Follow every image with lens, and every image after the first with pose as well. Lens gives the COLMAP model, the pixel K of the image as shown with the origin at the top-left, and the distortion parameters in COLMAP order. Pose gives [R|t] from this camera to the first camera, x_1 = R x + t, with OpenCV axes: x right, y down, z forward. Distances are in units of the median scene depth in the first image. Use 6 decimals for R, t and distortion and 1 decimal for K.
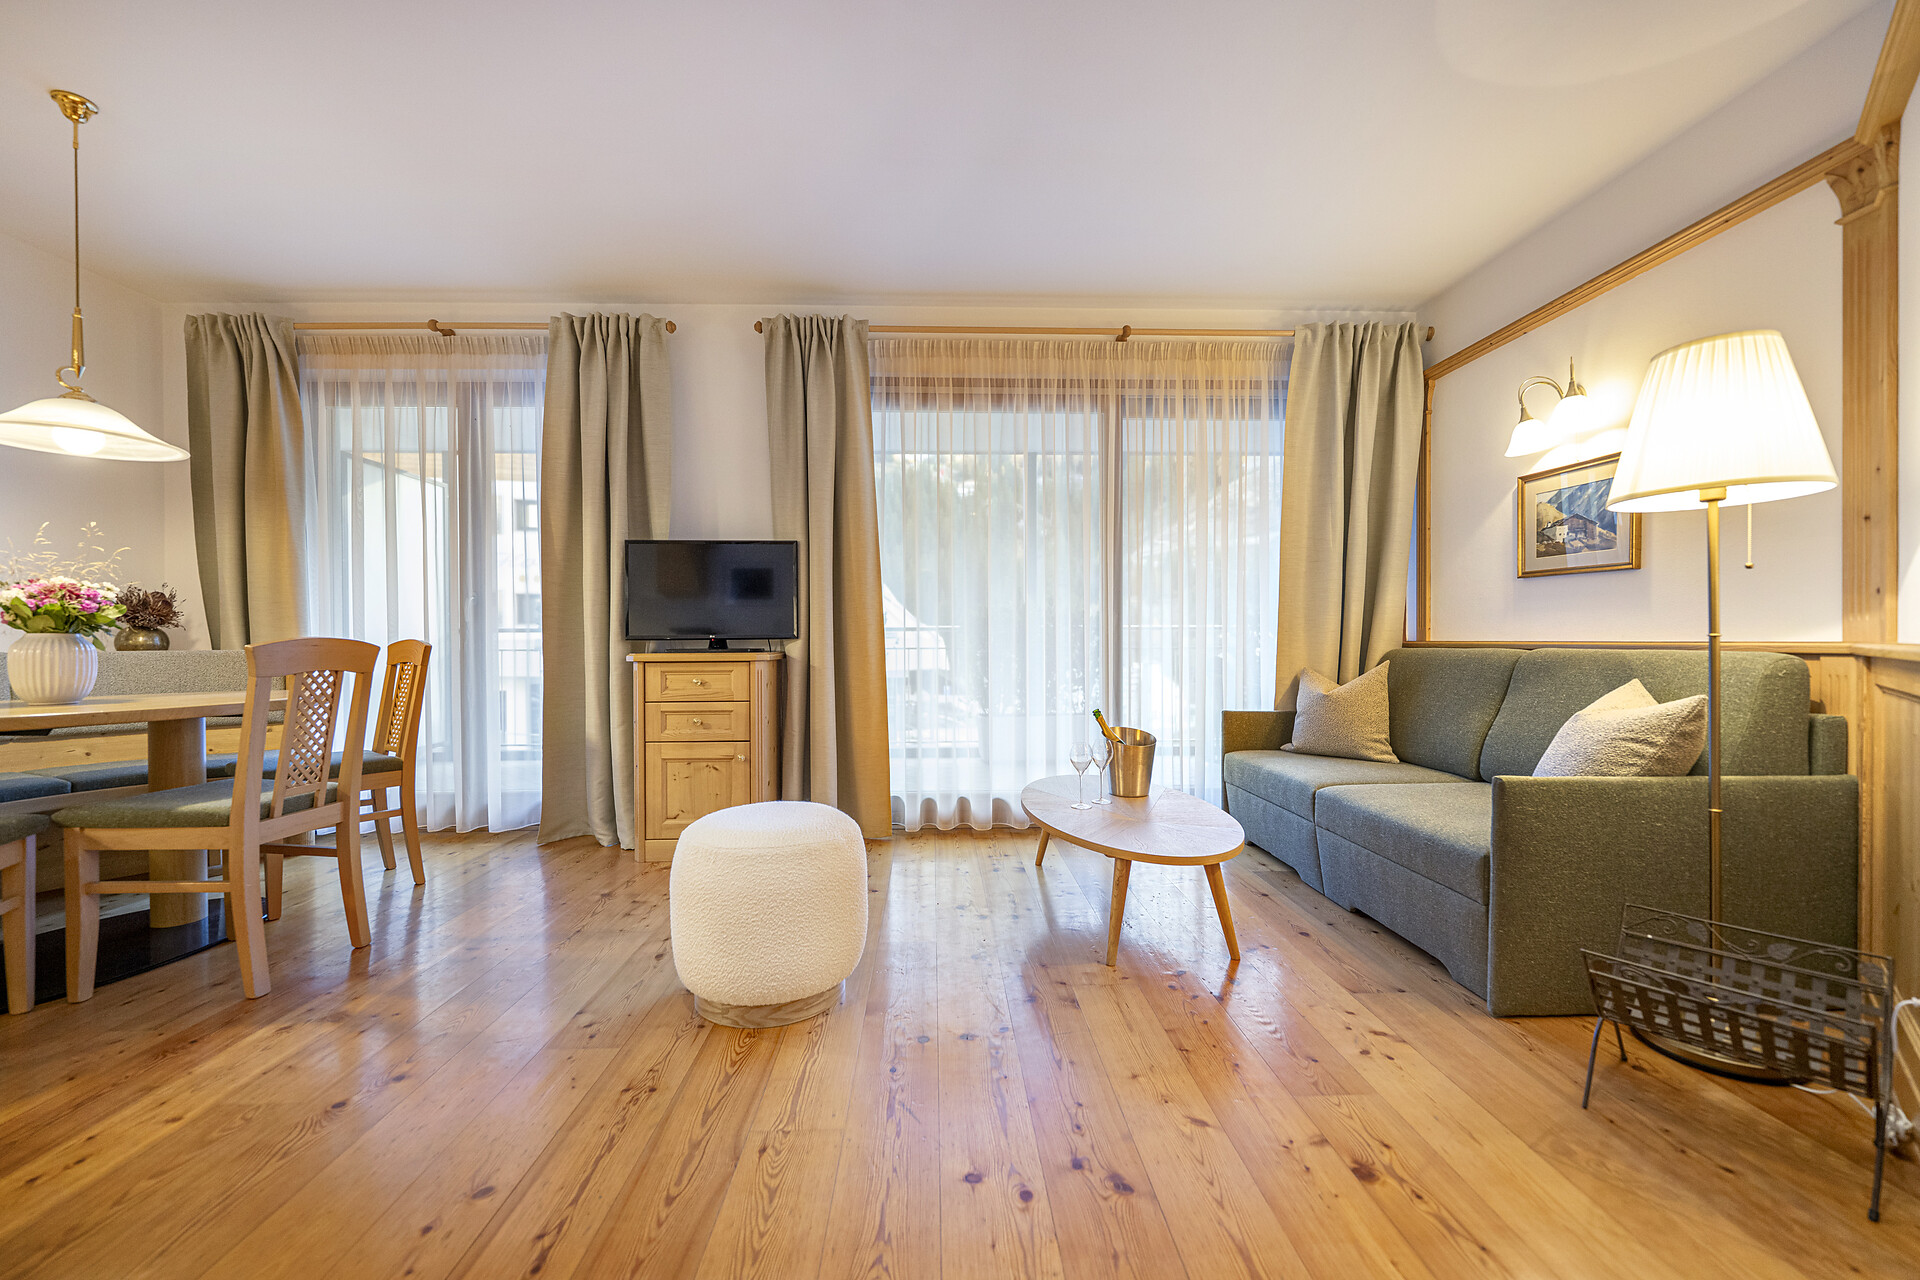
lens RADIAL K [[757.2, 0, 955.3], [0, 757.2, 643.6], [0, 0, 1]] dist [-0.003404, 0.000767]
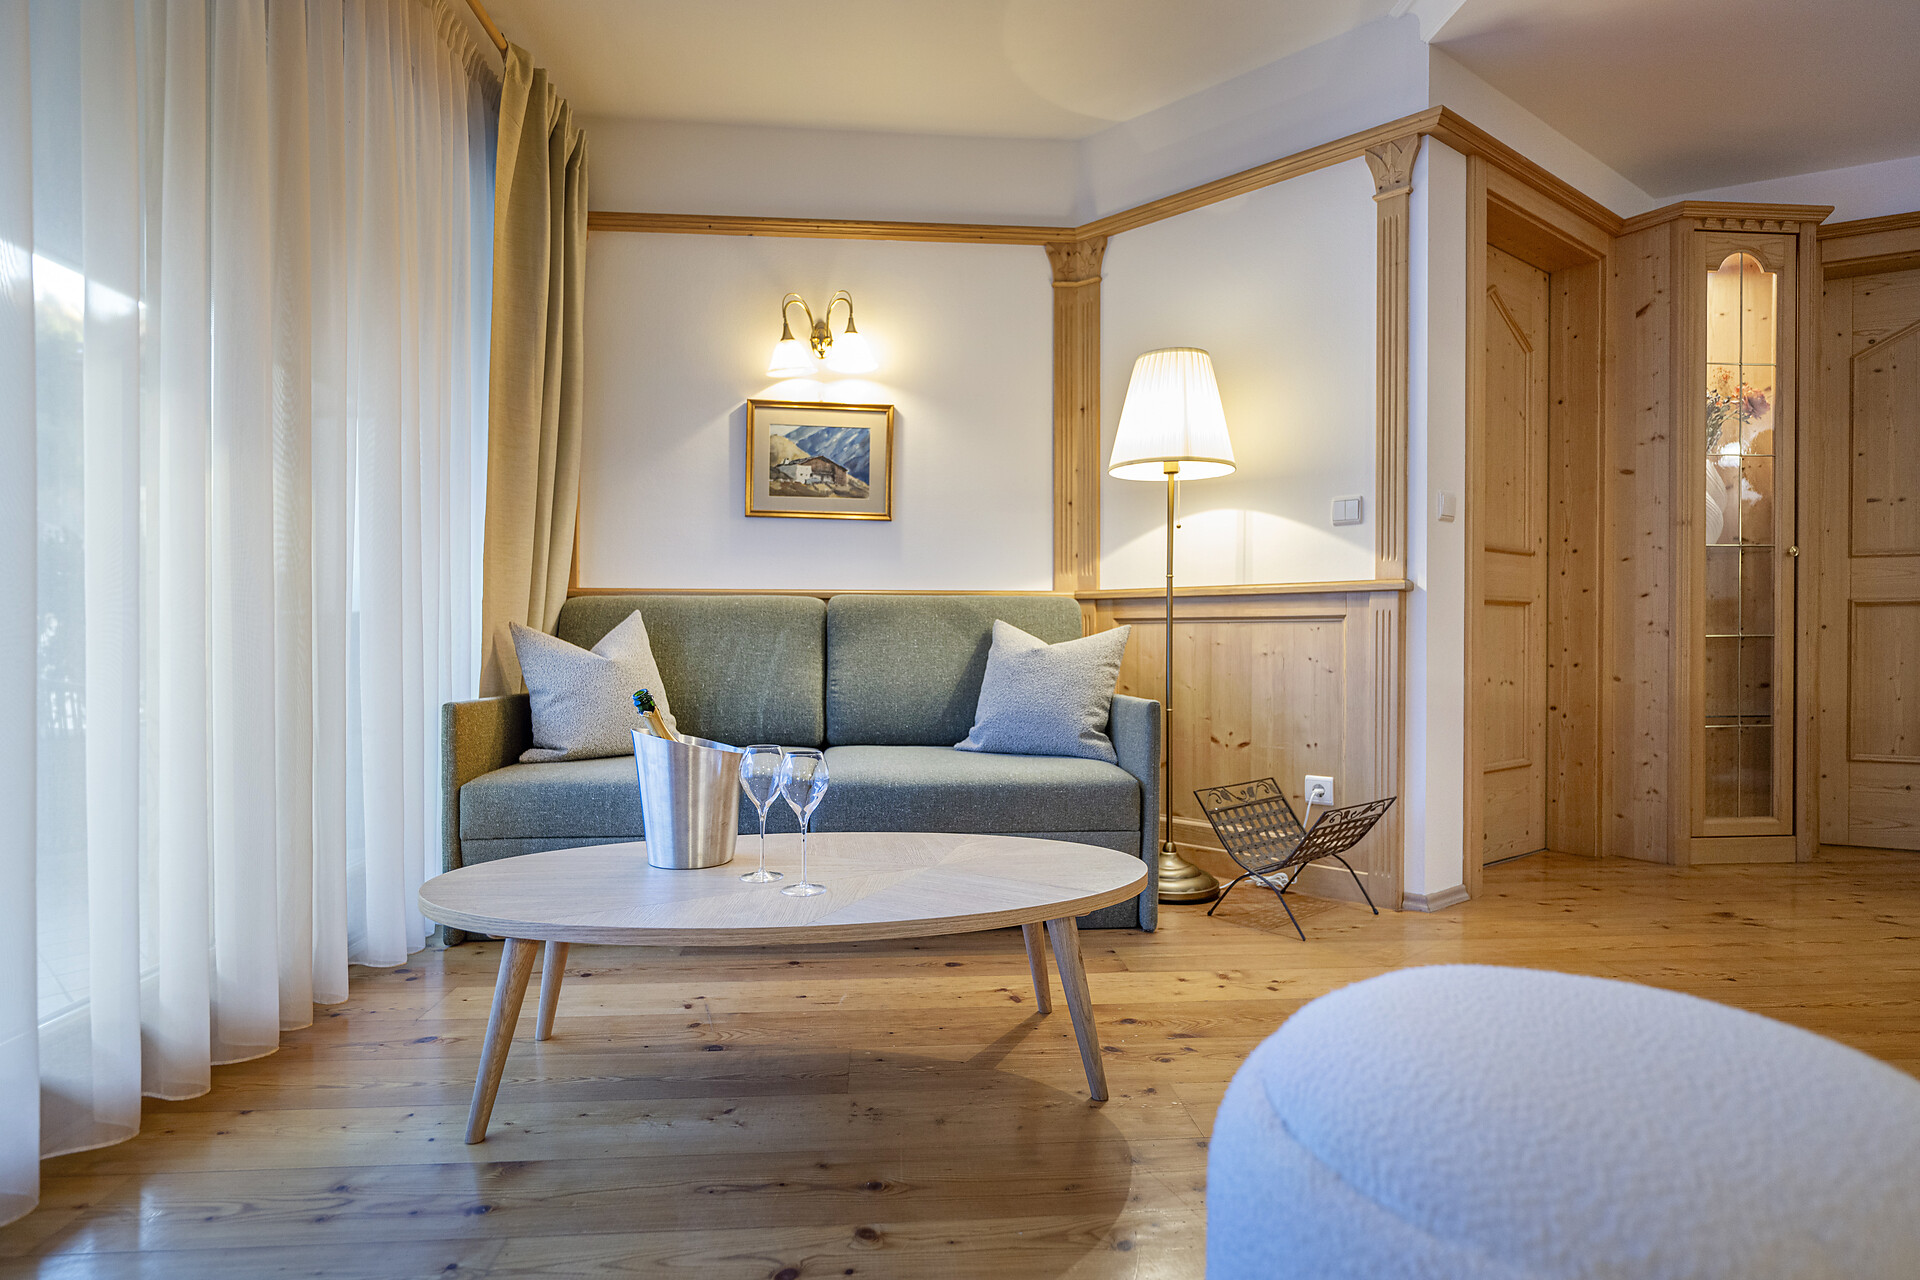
lens RADIAL K [[957.0, 0, 978.5], [0, 957.0, 631.5], [0, 0, 1]] dist [0.000738, 0.000024]
pose [[-0.055474, 0.011111, 0.998398, -0.357518], [-0.004617, 0.999925, -0.011385, 0.056790], [-0.998449, -0.005241, -0.055418, 0.791285]]
